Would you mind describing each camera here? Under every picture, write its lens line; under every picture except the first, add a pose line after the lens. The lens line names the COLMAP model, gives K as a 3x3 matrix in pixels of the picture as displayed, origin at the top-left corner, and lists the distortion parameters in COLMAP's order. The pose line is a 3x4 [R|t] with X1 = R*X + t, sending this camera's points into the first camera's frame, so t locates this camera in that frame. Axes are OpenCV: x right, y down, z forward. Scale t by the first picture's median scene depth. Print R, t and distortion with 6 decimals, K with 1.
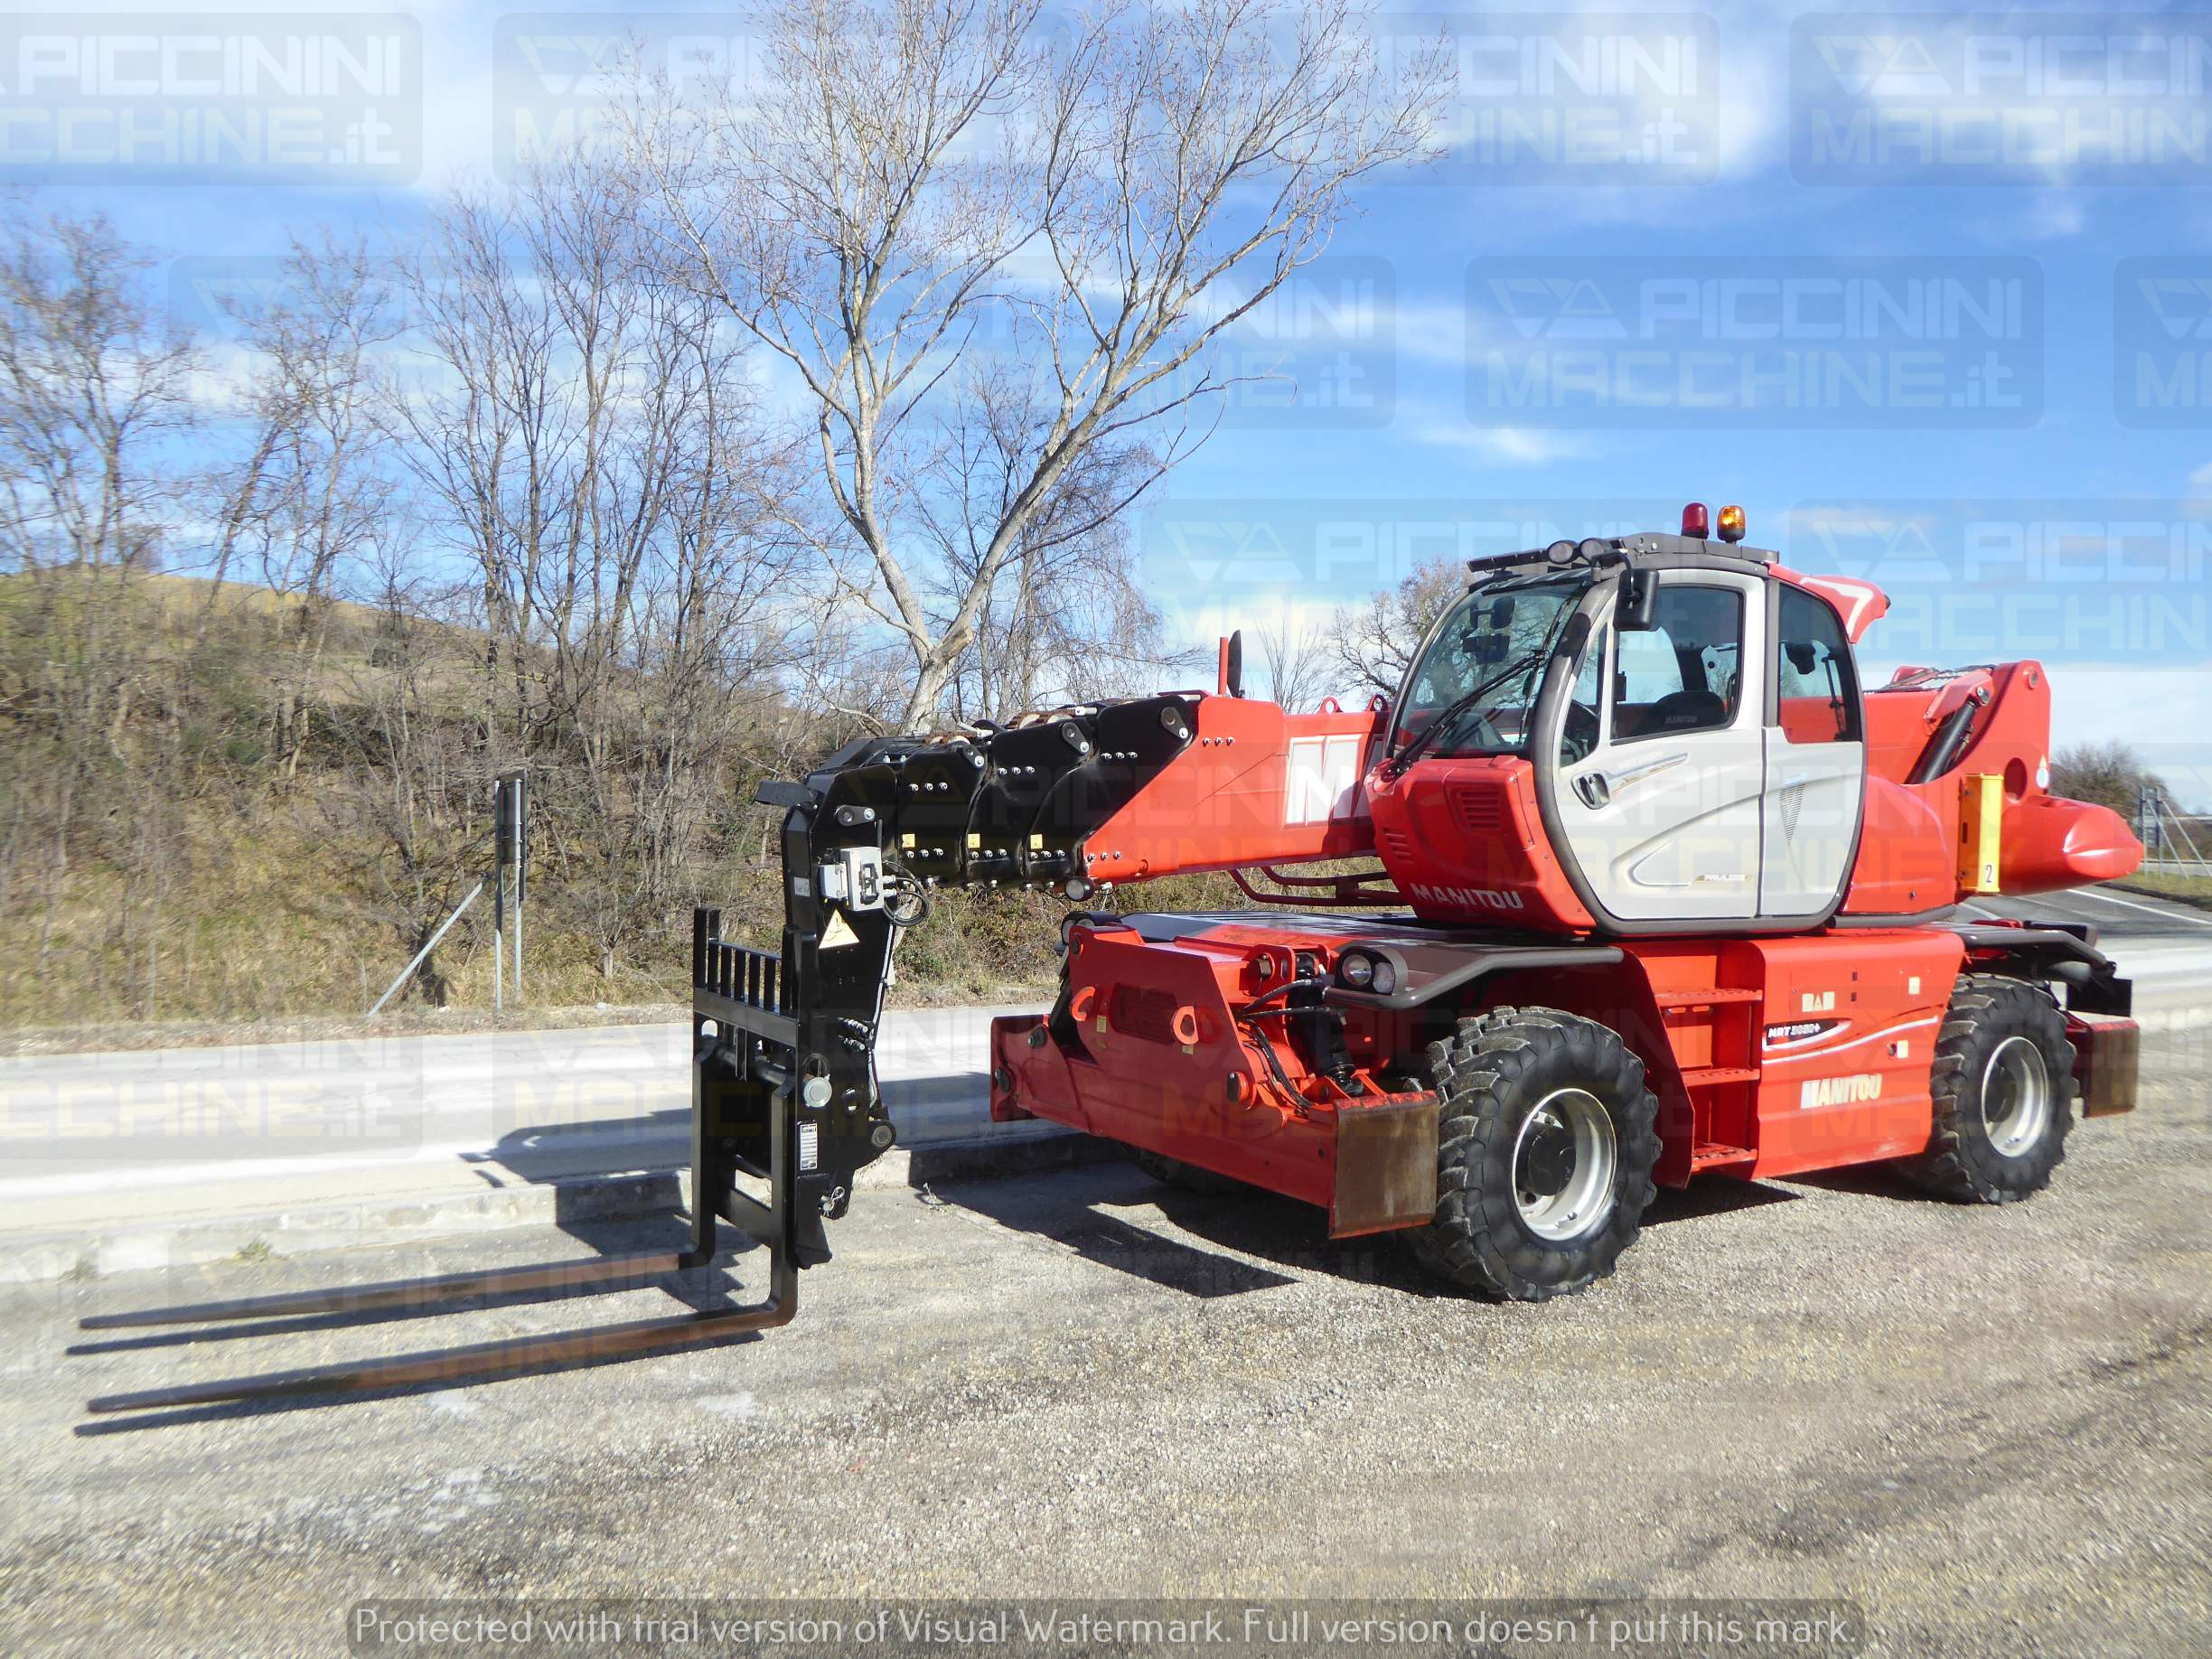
lens RADIAL K [[1724.4, 0, 1044.3], [0, 1724.4, 800.2], [0, 0, 1]] dist [-0.030774, 0.009846]
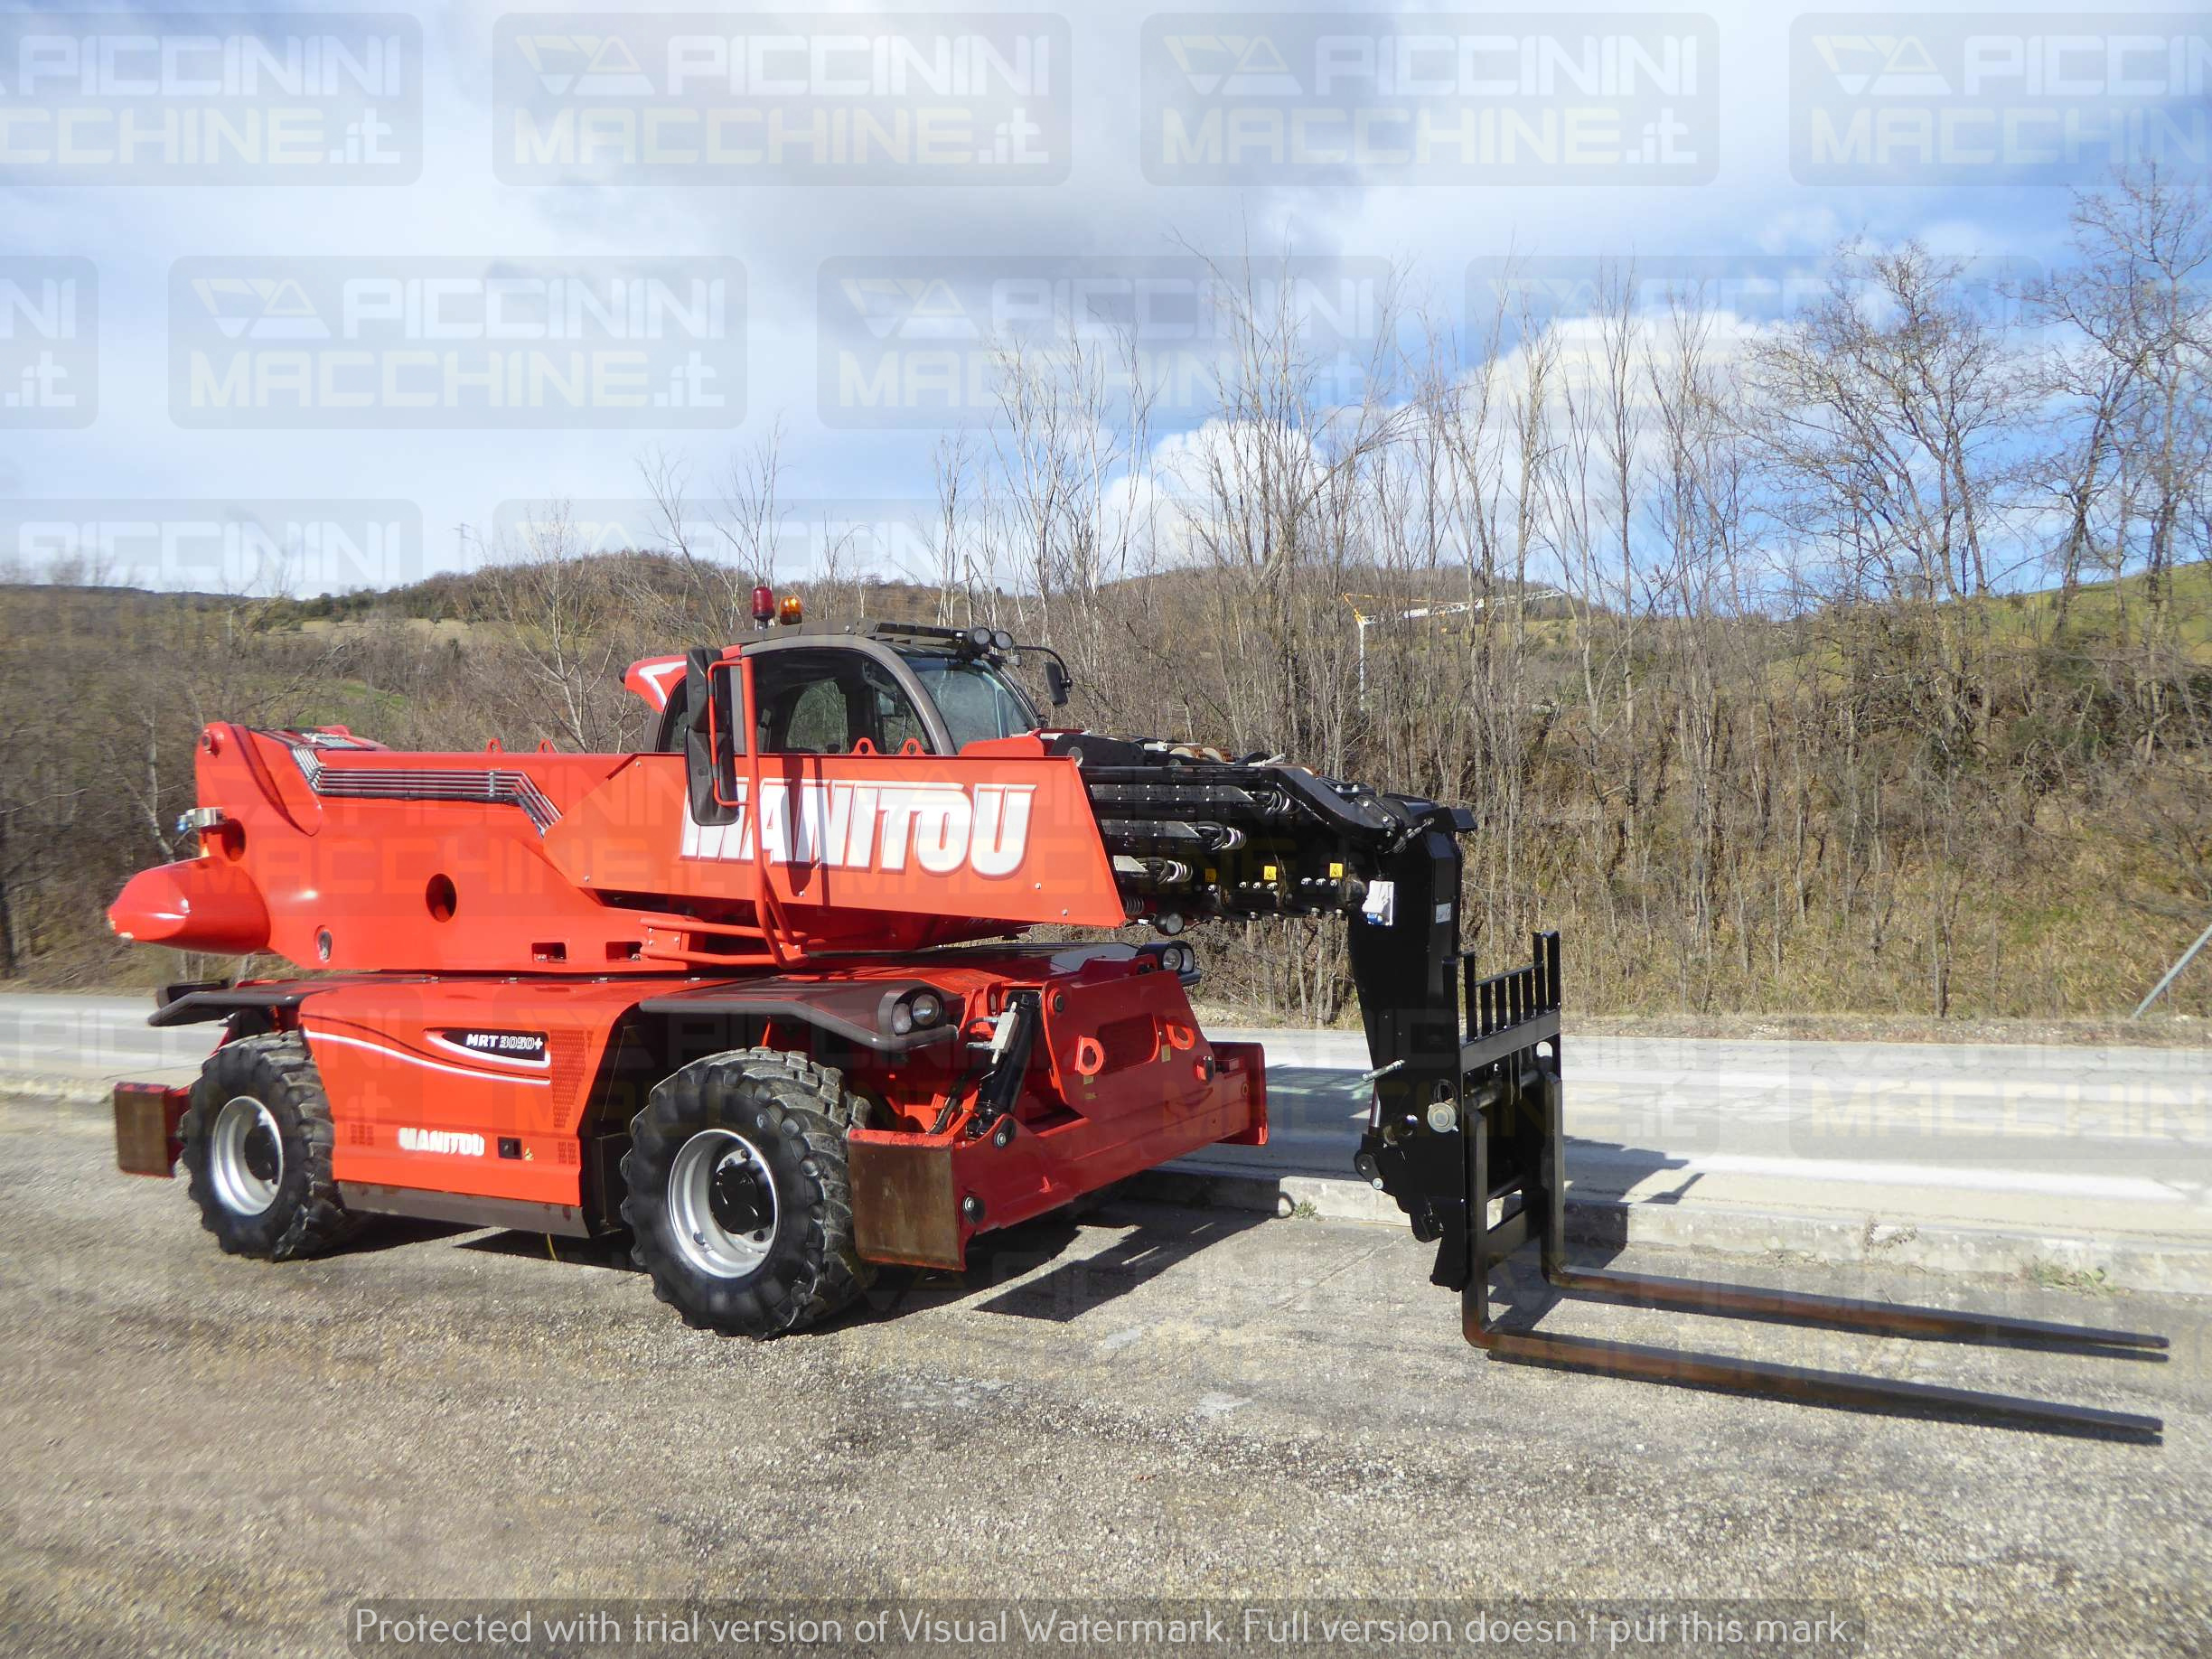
lens RADIAL K [[1716.4, 0, 1118.4], [0, 1716.4, 835.7], [0, 0, 1]] dist [-0.043575, 0.045878]
pose [[0.387181, -0.033905, -0.921380, 0.623978], [0.065341, 0.997820, -0.009261, 0.002472], [0.919686, -0.056618, 0.388552, 0.430797]]
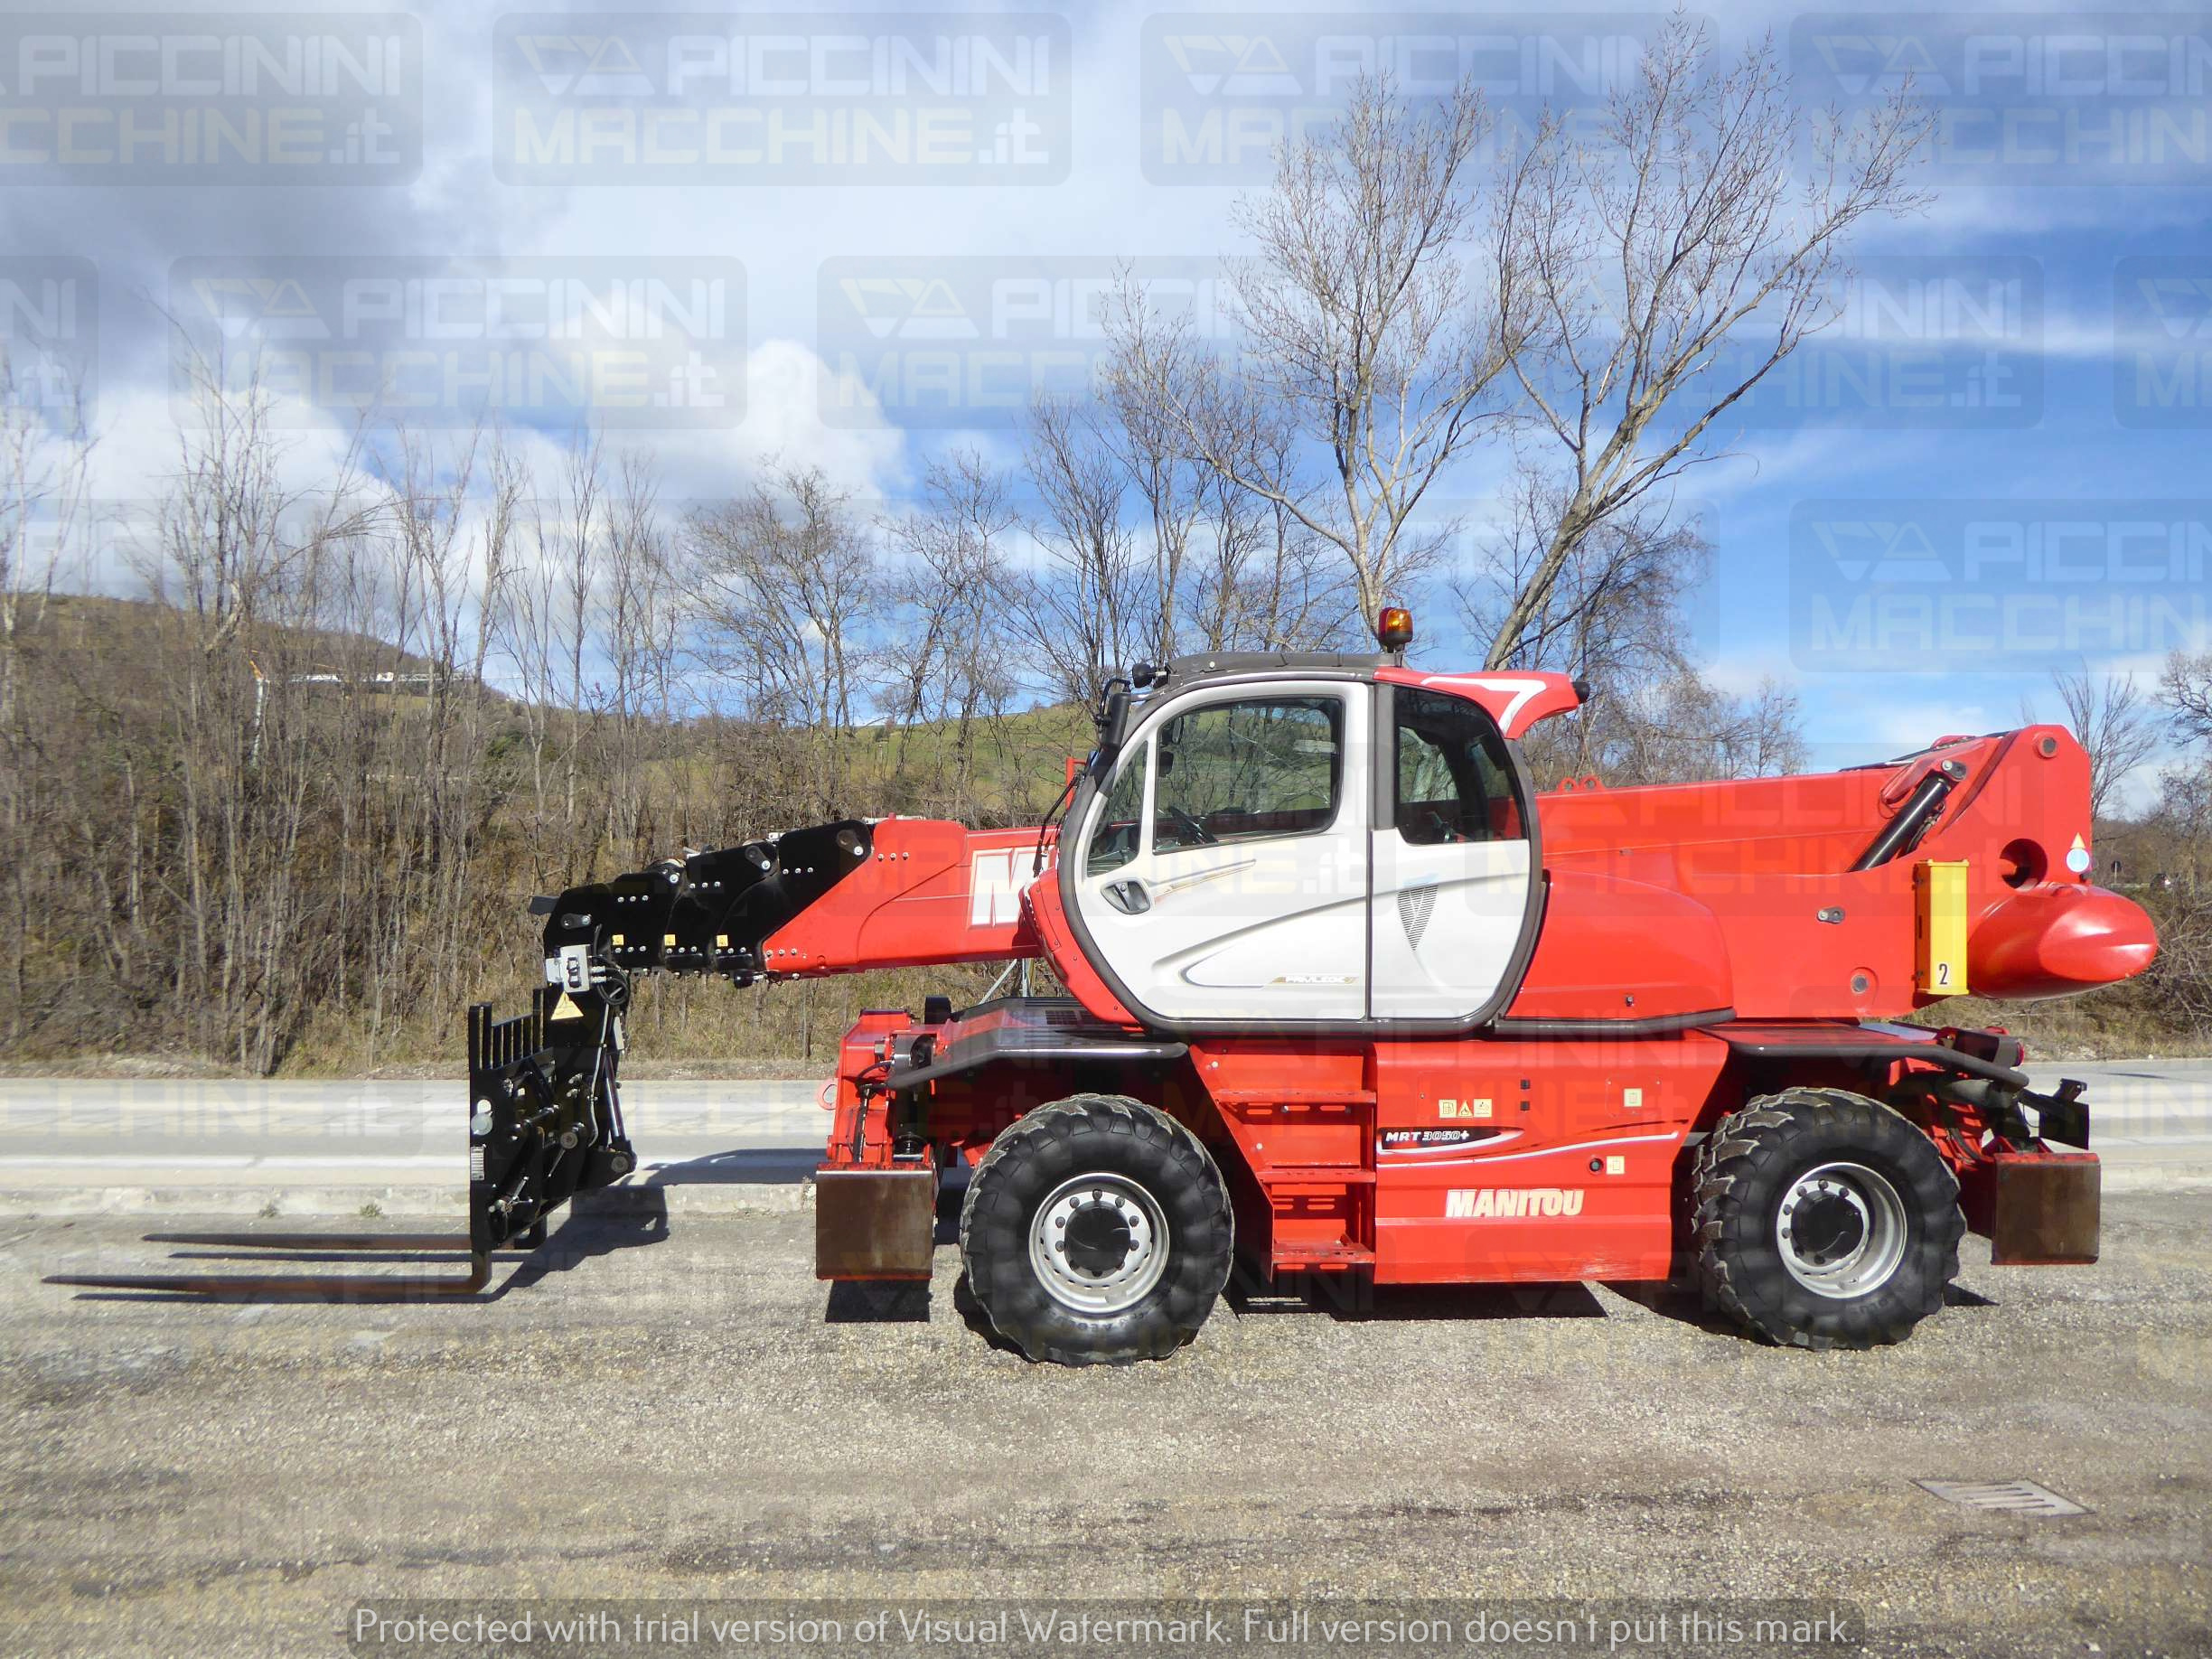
lens RADIAL K [[1560.5, 0, 1106.0], [0, 1560.5, 829.5], [0, 0, 1]] dist [-0.053470, 0.029855]
pose [[0.869327, -0.028822, -0.493397, 0.783741], [0.013754, 0.999322, -0.034143, -0.014452], [0.494047, 0.022895, 0.869134, 0.142478]]
